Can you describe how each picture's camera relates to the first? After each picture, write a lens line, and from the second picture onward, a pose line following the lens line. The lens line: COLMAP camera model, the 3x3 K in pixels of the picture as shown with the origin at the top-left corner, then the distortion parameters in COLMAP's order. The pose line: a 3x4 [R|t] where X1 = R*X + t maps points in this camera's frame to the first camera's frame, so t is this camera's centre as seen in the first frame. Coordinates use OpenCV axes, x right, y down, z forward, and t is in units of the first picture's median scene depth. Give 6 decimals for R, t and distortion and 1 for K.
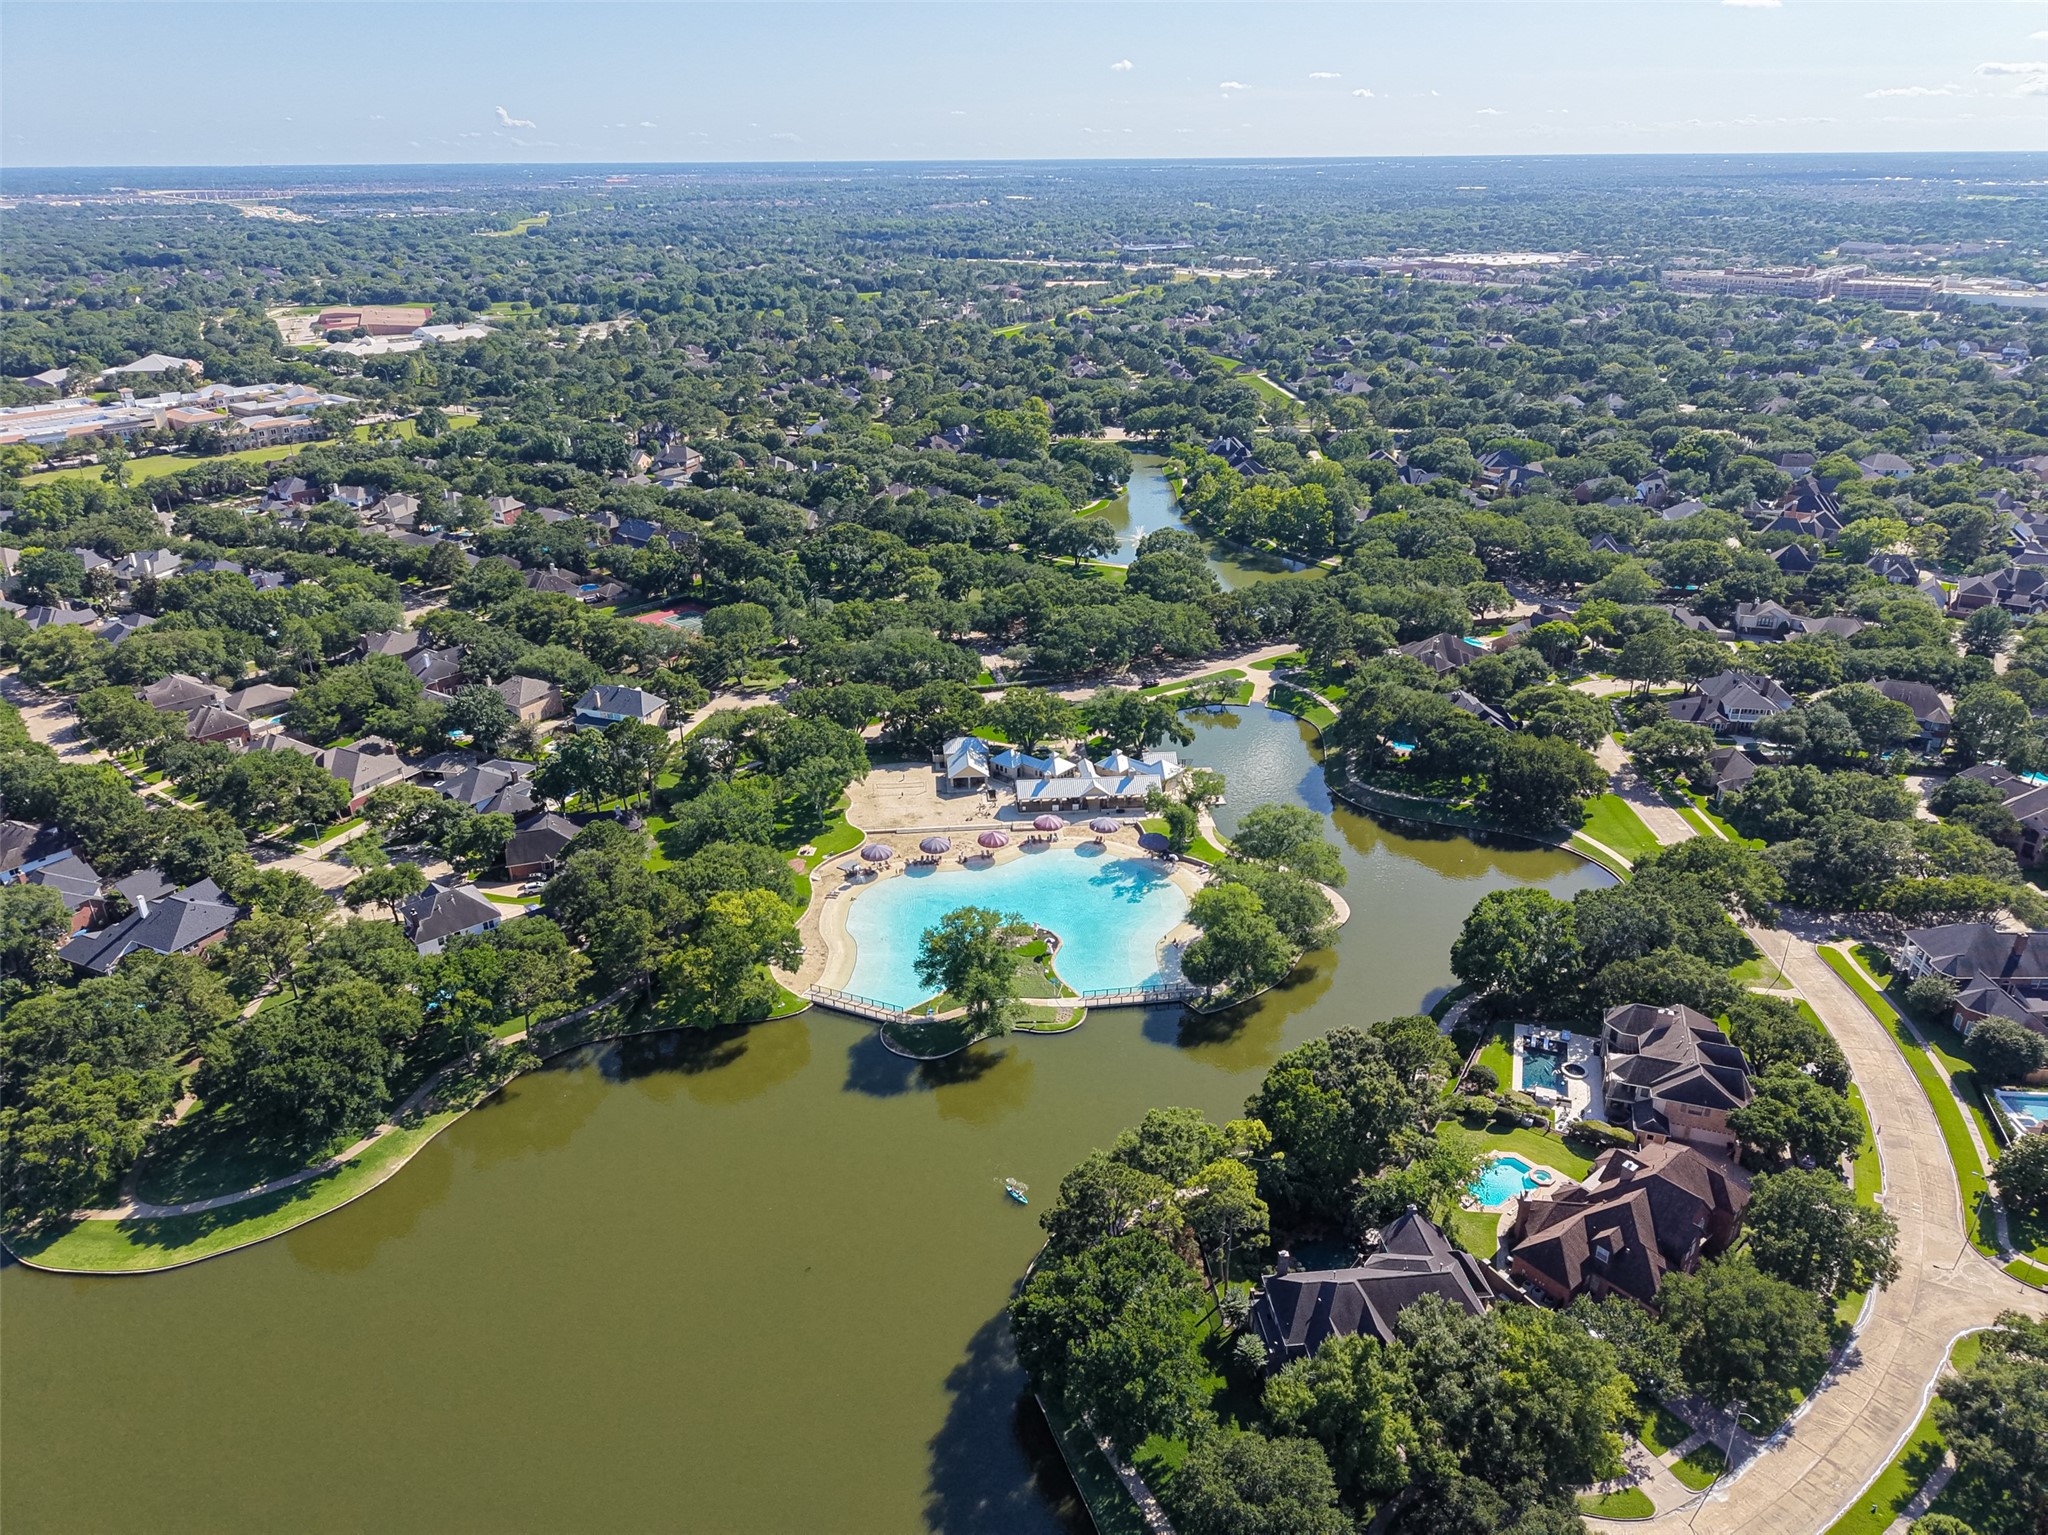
lens RADIAL K [[1390.7, 0, 1020.8], [0, 1390.7, 764.0], [0, 0, 1]] dist [0.032612, -0.015637]
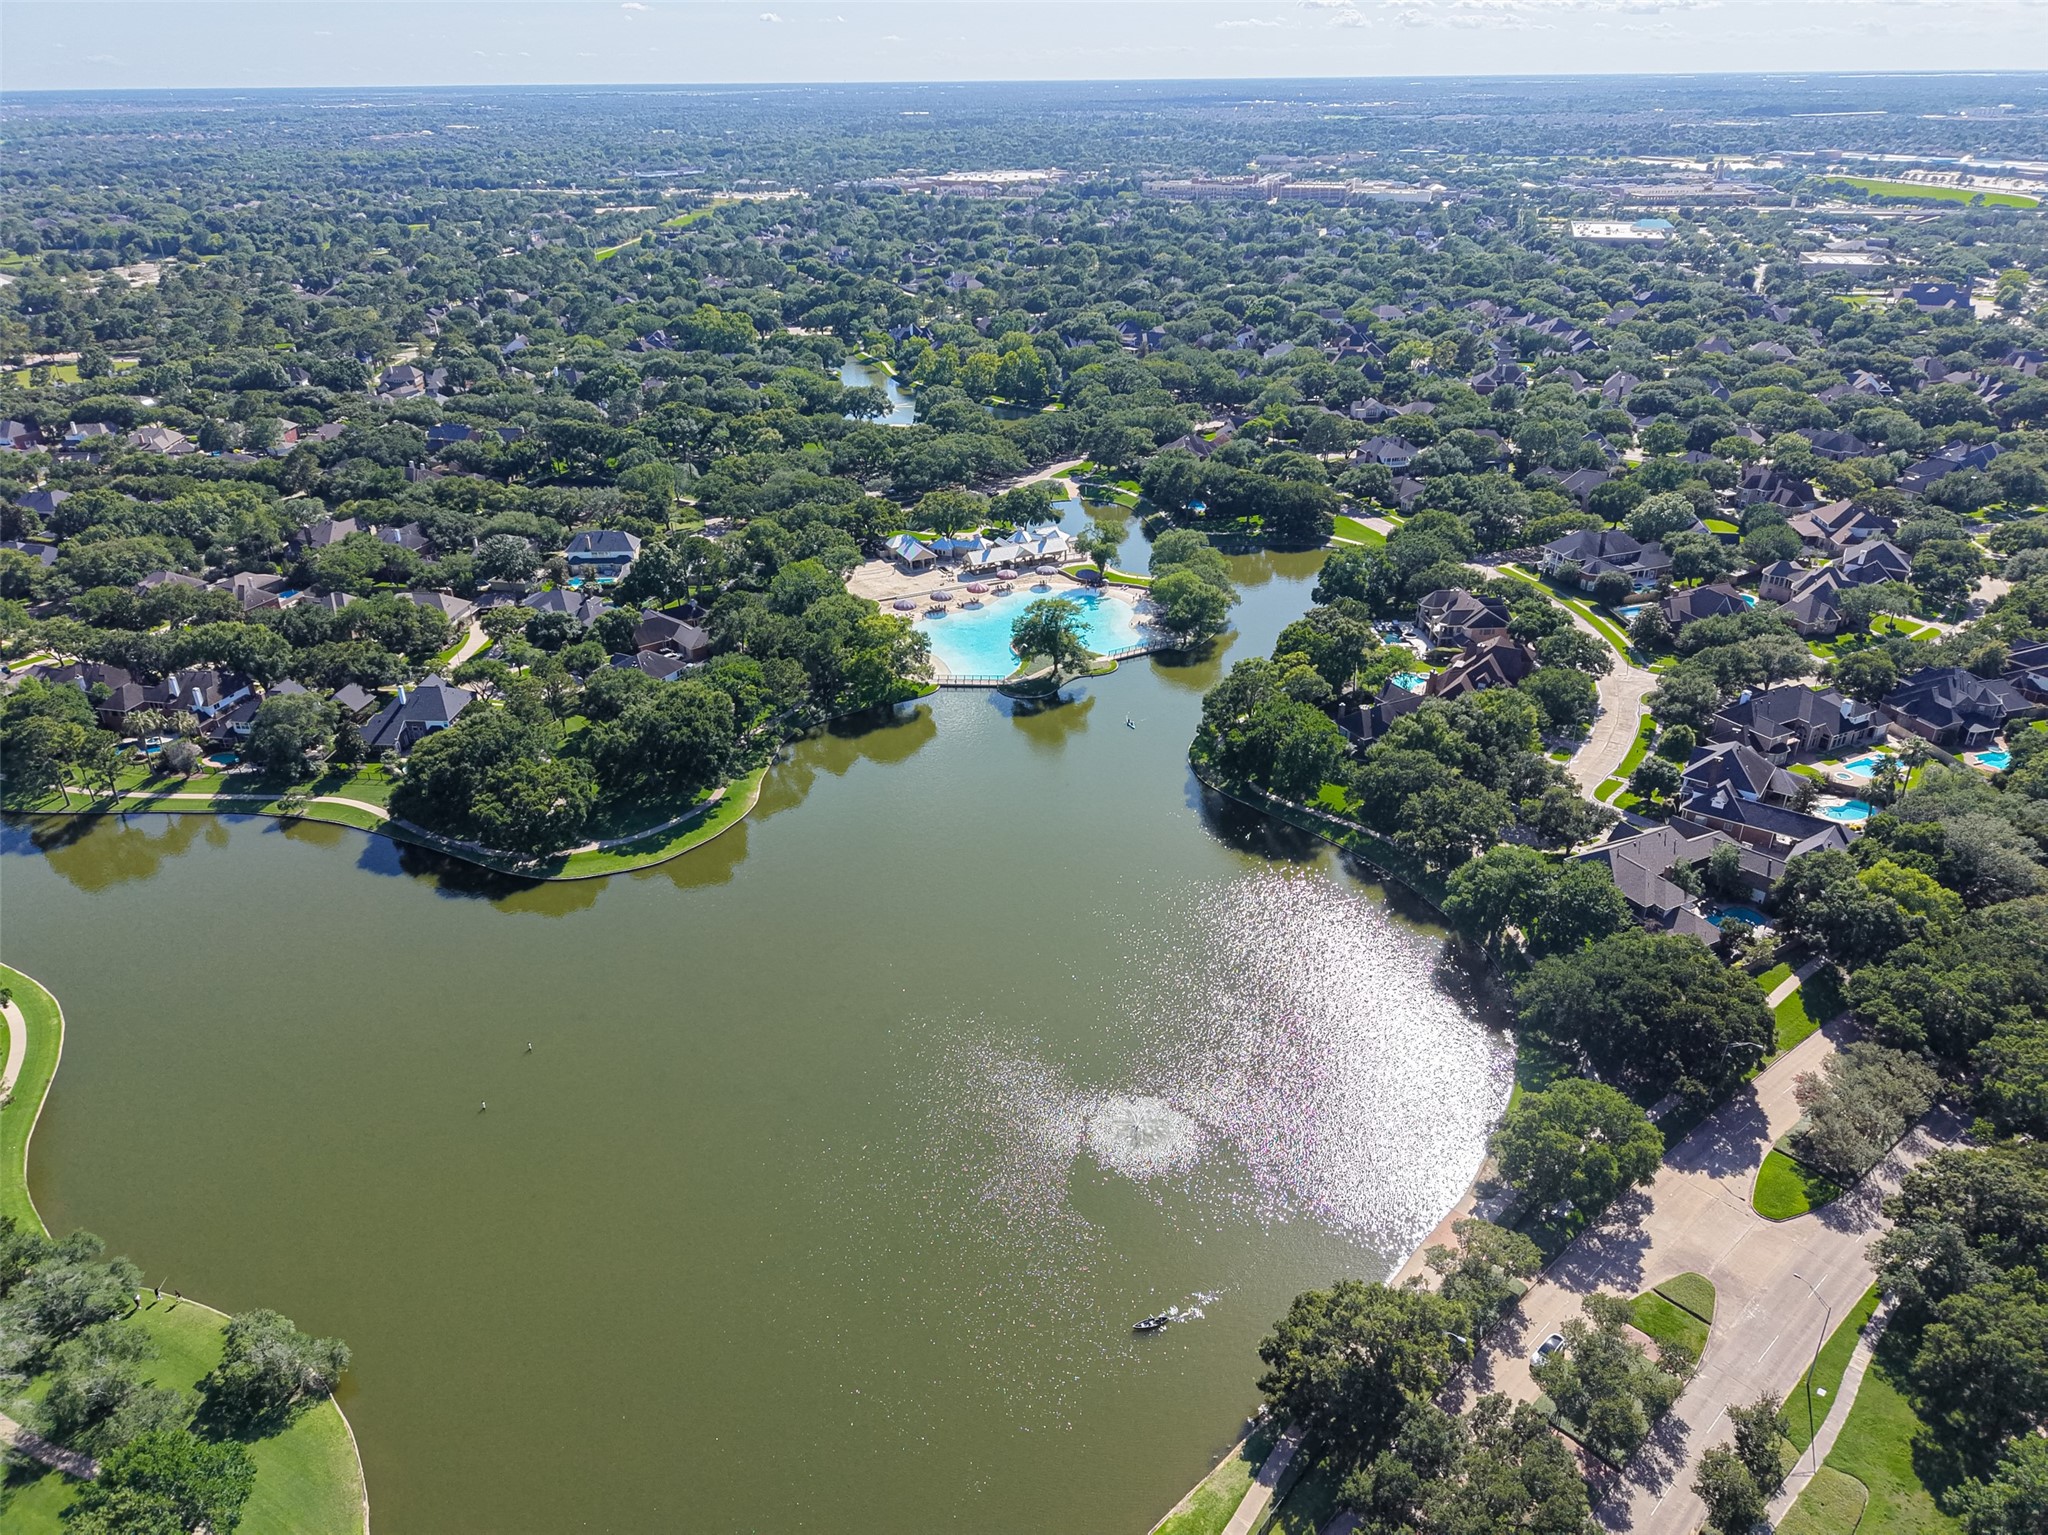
lens RADIAL K [[1390.7, 0, 1020.8], [0, 1390.7, 764.0], [0, 0, 1]] dist [0.032612, -0.015637]
pose [[0.929239, -0.167531, 0.329314, -0.230860], [0.153164, 0.985768, 0.069298, 0.068757], [-0.336237, -0.013956, 0.941674, -0.157311]]
